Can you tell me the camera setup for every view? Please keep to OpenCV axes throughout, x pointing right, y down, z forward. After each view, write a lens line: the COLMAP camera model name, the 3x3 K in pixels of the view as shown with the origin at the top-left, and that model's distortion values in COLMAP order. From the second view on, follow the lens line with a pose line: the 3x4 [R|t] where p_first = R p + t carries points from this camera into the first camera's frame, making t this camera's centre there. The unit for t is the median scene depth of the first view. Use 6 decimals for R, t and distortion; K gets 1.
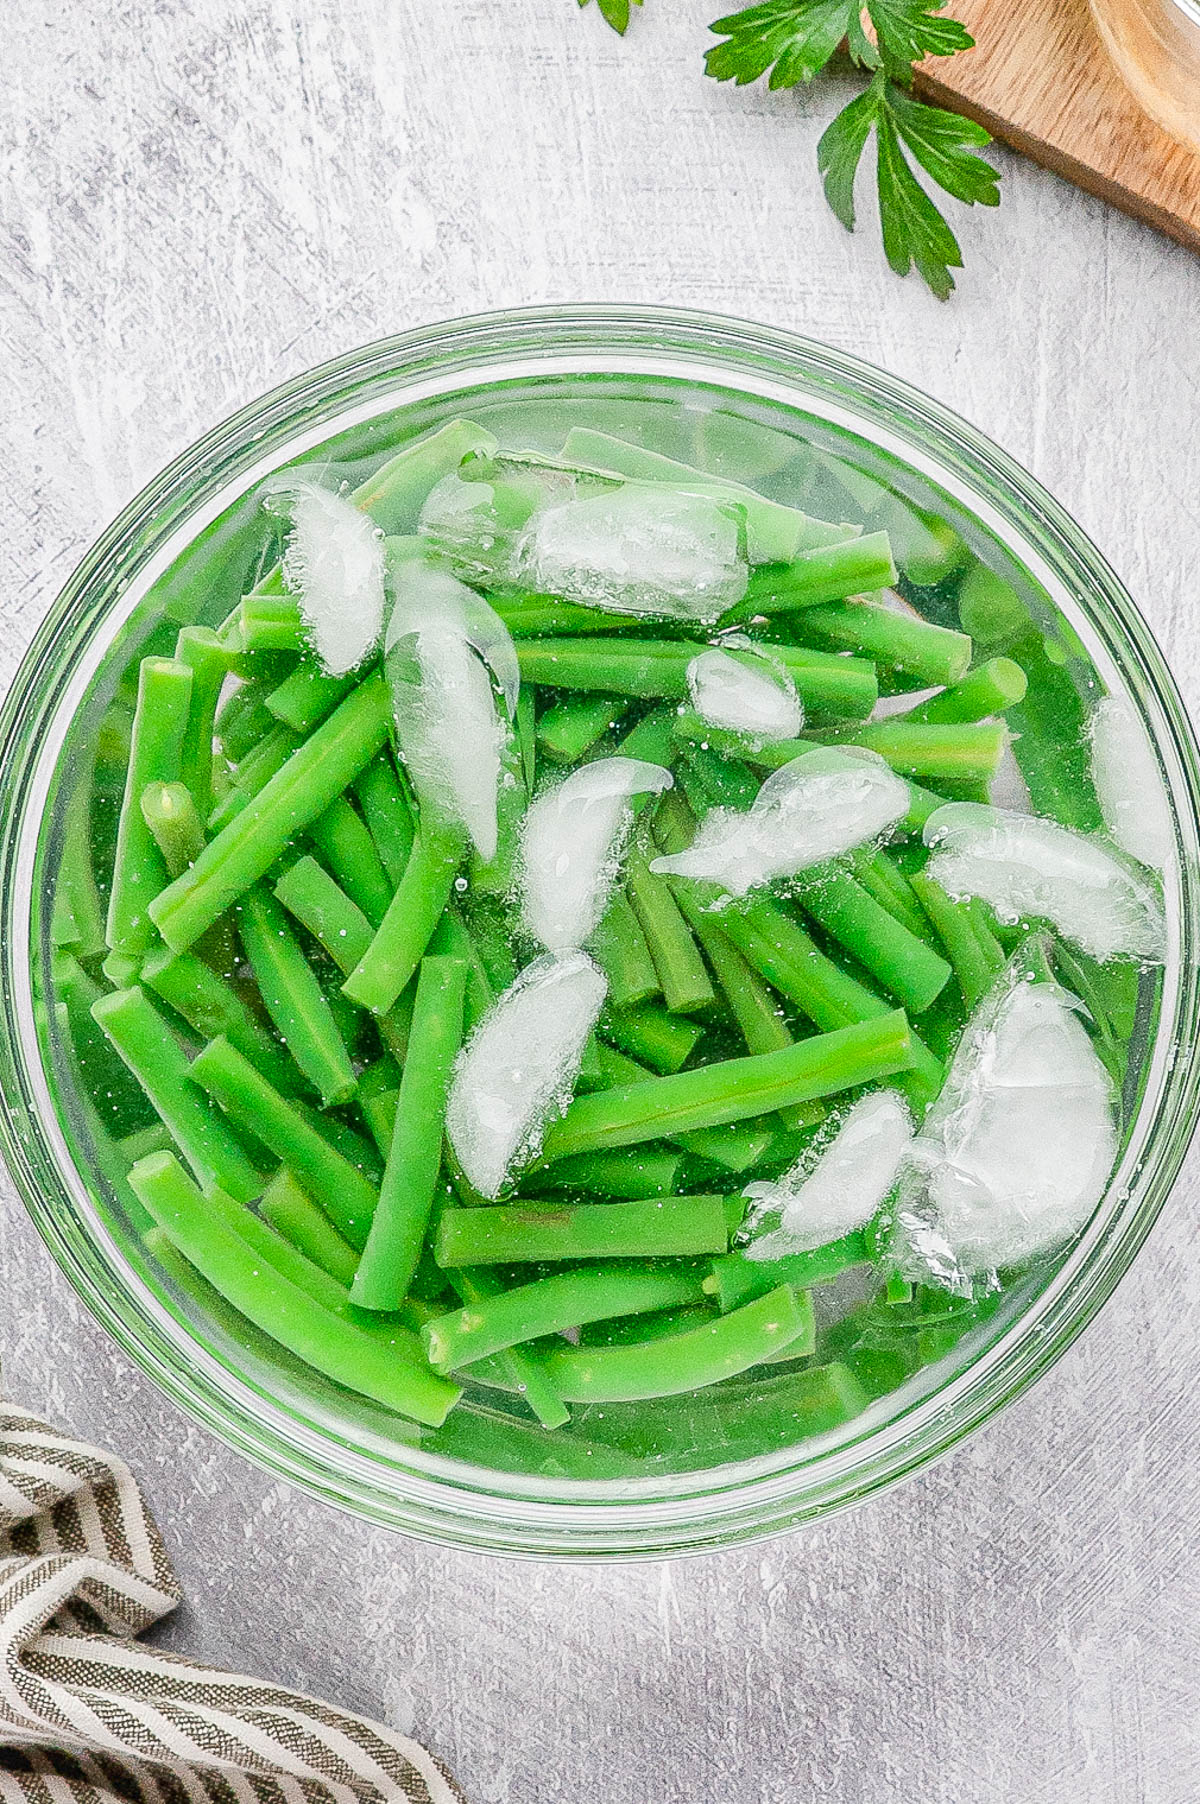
lens RADIAL K [[12298.7, 0, 596.1], [0, 12298.7, 901.7], [0, 0, 1]] dist [-0.198412, 0.000000]
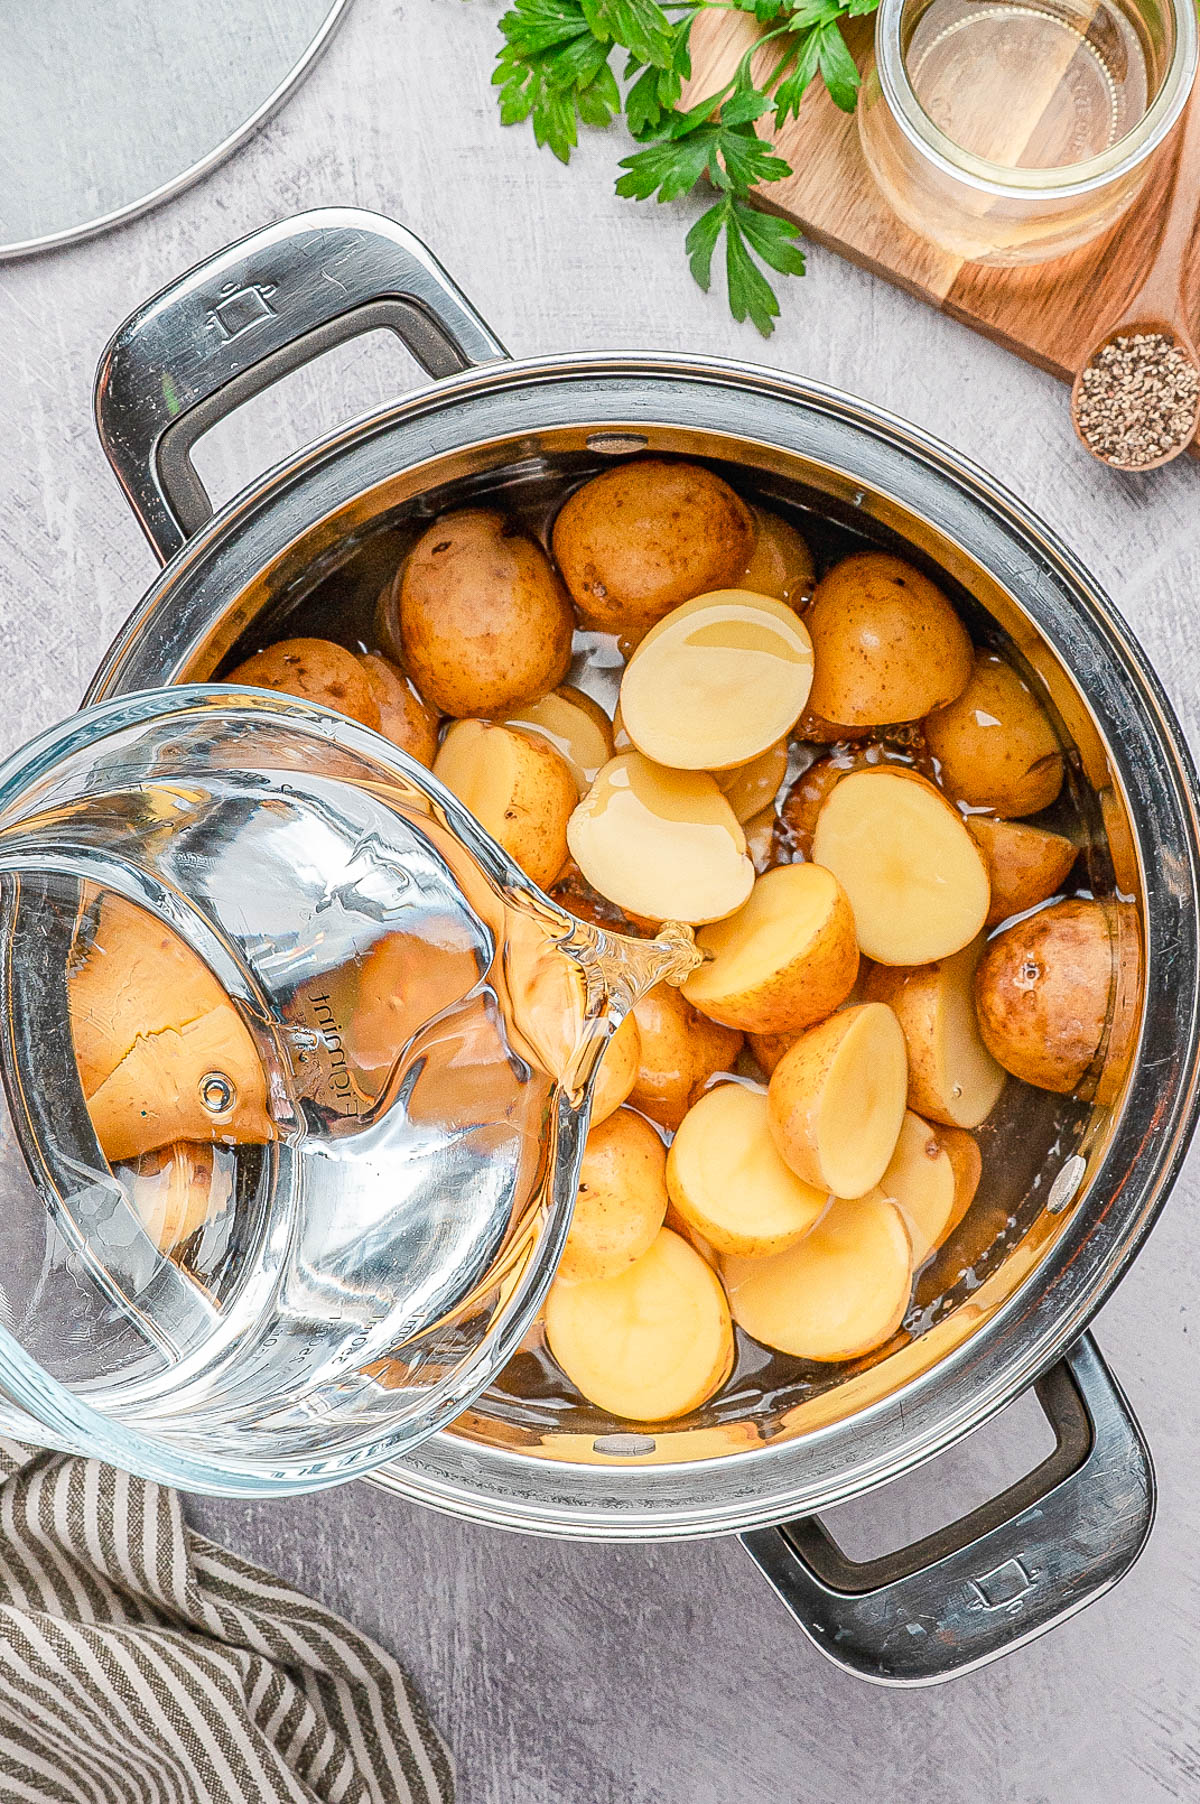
lens RADIAL K [[12298.7, 0, 594.5], [0, 12298.7, 900.6], [0, 0, 1]] dist [-0.198412, 0.000000]
pose [[0.999999, -0.000077, 0.001199, 0.004414], [0.000097, 0.999861, -0.016666, 0.048172], [-0.001197, 0.016666, 0.999860, -0.554024]]
